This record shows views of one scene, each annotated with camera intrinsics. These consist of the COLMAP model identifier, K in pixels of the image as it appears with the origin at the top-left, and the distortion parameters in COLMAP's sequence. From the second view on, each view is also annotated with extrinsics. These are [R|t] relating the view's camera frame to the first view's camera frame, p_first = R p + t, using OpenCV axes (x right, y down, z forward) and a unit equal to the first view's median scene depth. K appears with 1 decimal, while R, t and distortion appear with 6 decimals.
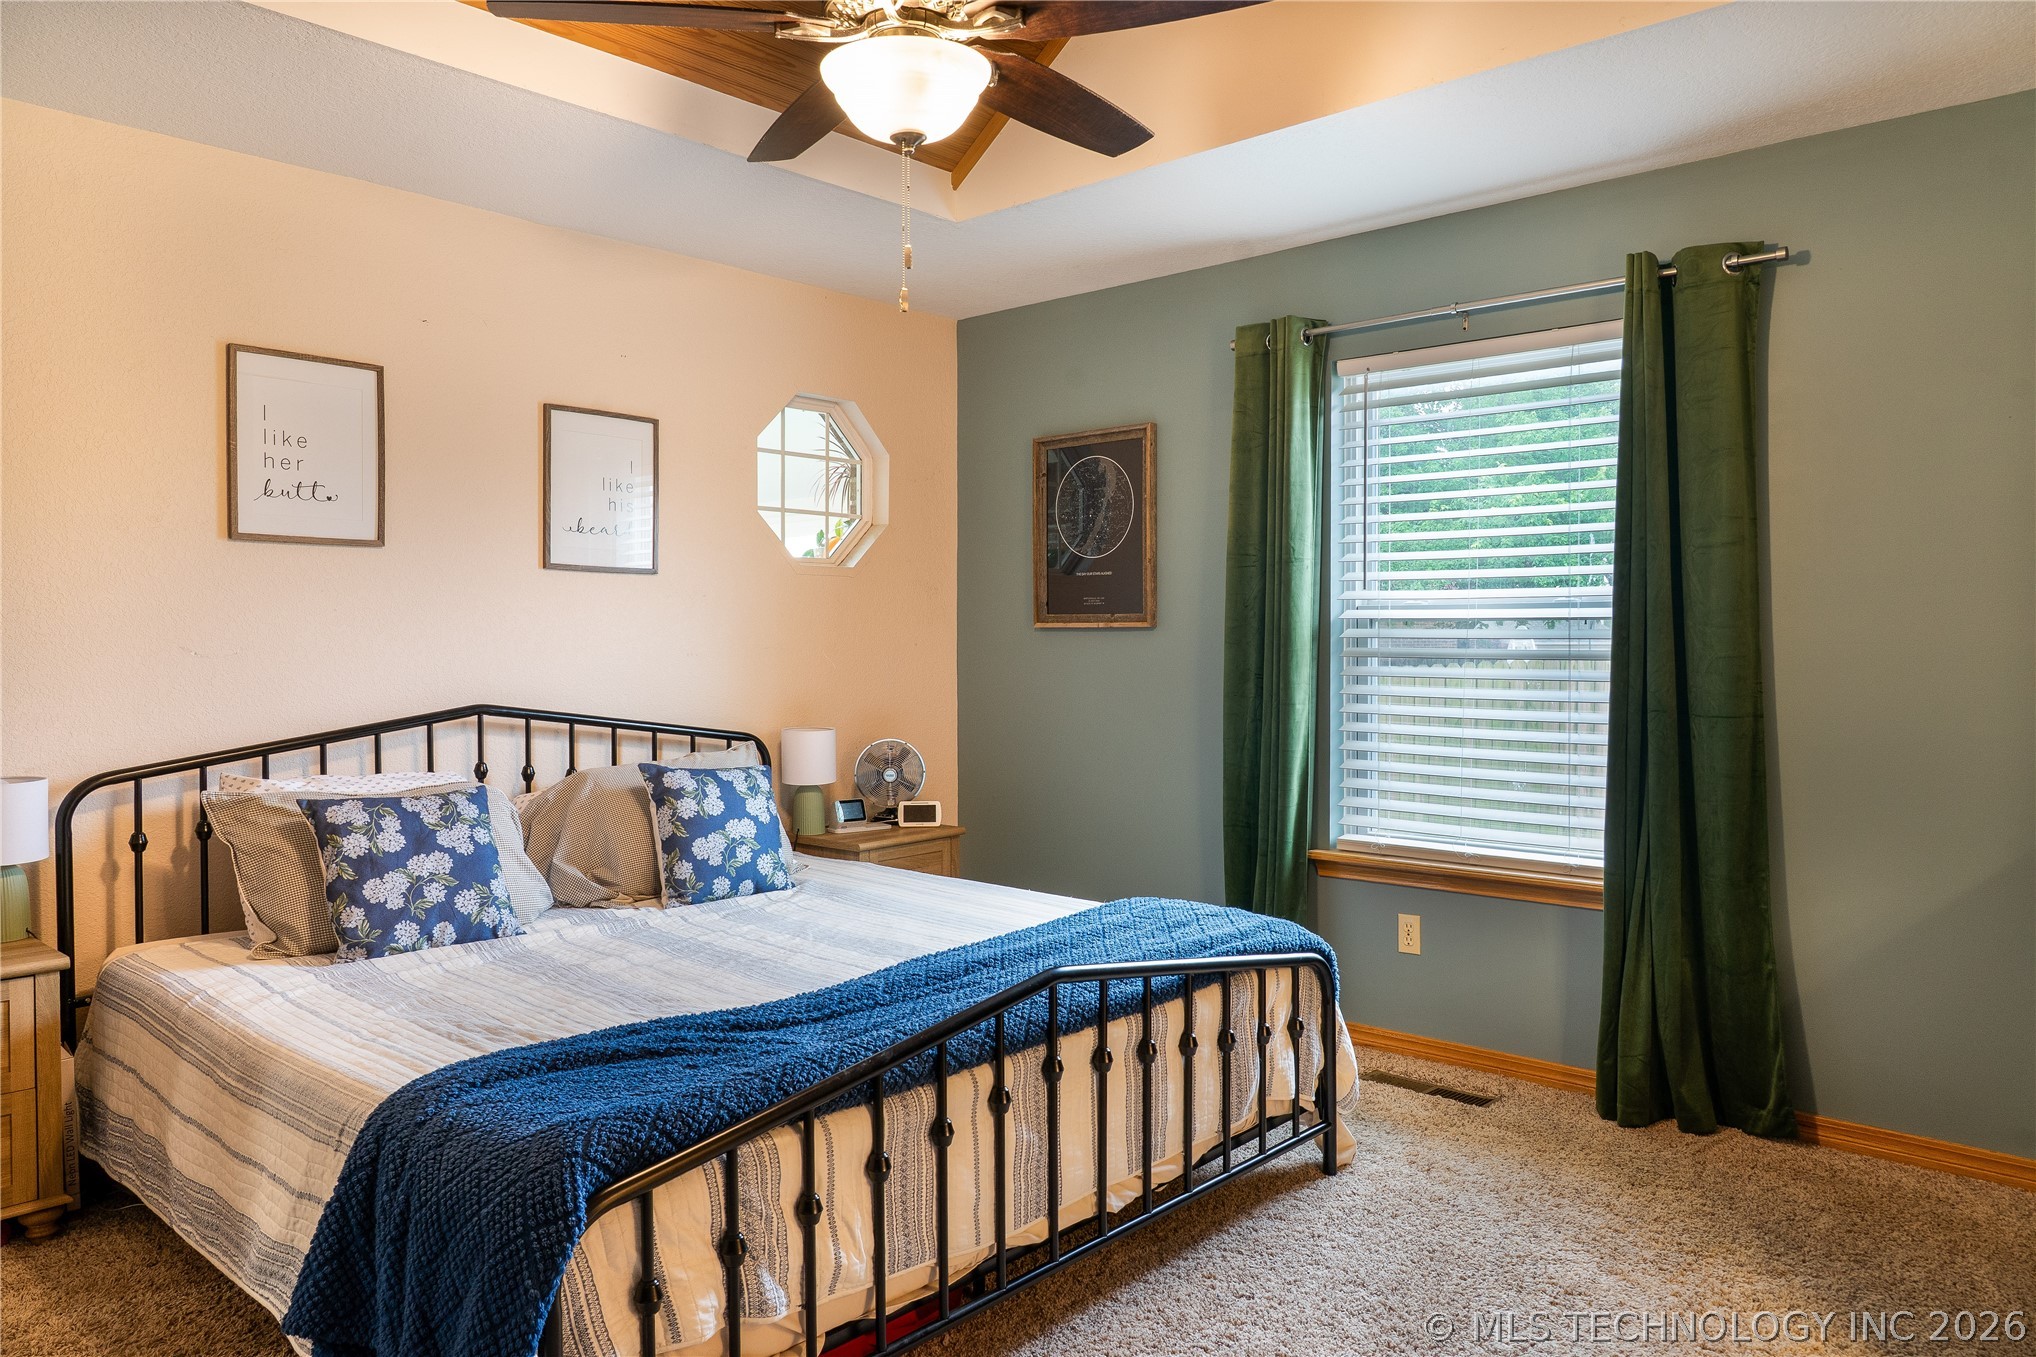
lens RADIAL K [[1406.5, 0, 1026.3], [0, 1406.5, 670.2], [0, 0, 1]] dist [-0.010712, 0.001983]
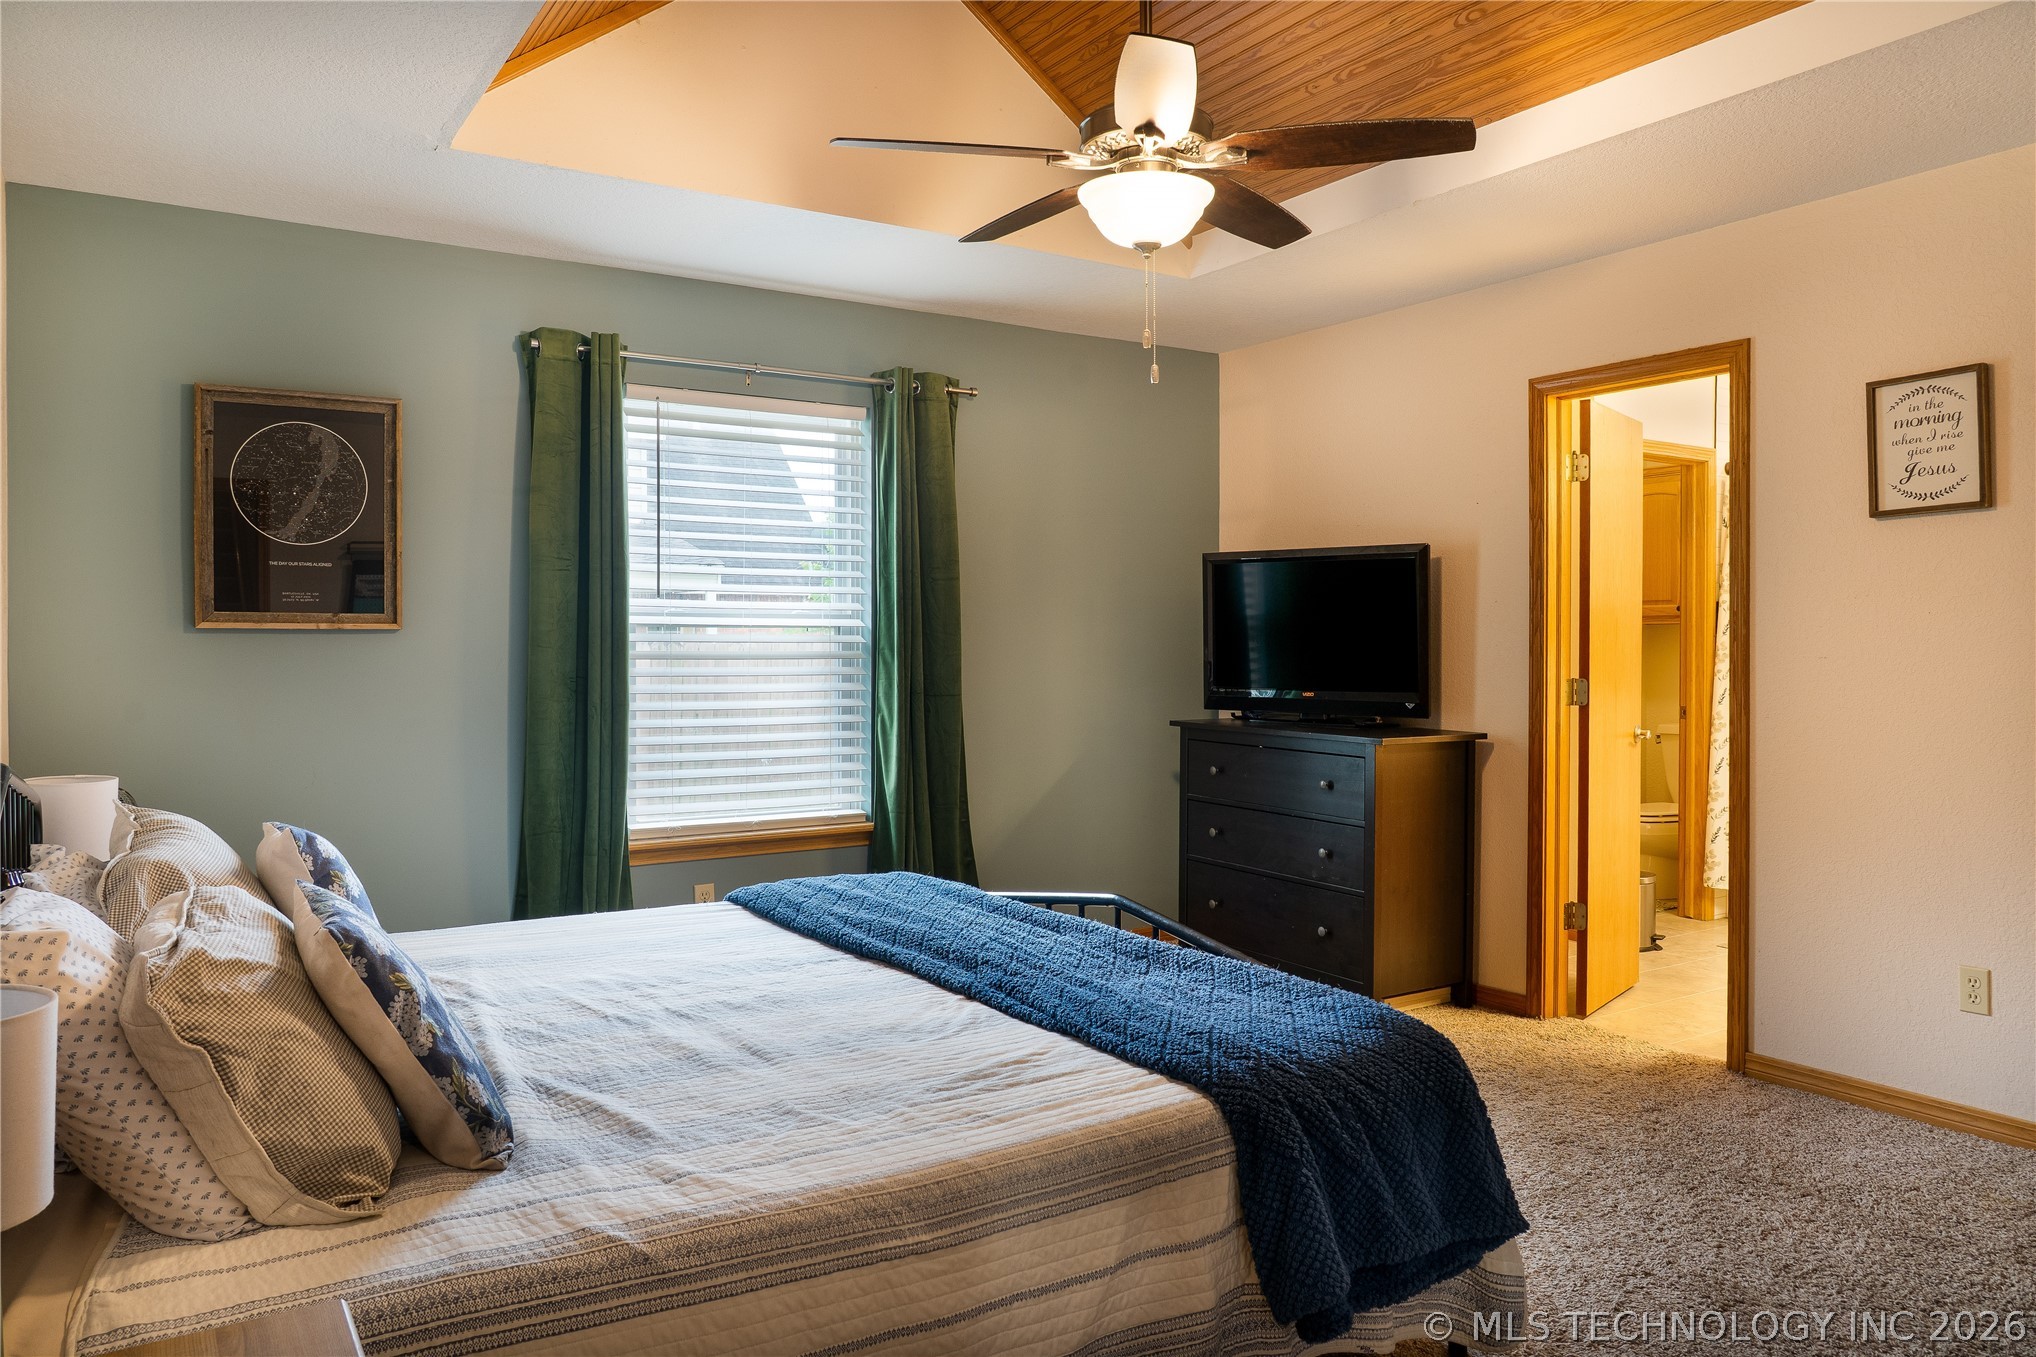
lens RADIAL K [[1406.5, 0, 1026.3], [0, 1406.5, 670.2], [0, 0, 1]] dist [-0.010712, 0.001983]
pose [[0.256220, -0.018890, 0.966434, -0.736302], [0.020438, 0.999691, 0.014121, -0.010460], [-0.966402, 0.016134, 0.256527, 0.433715]]
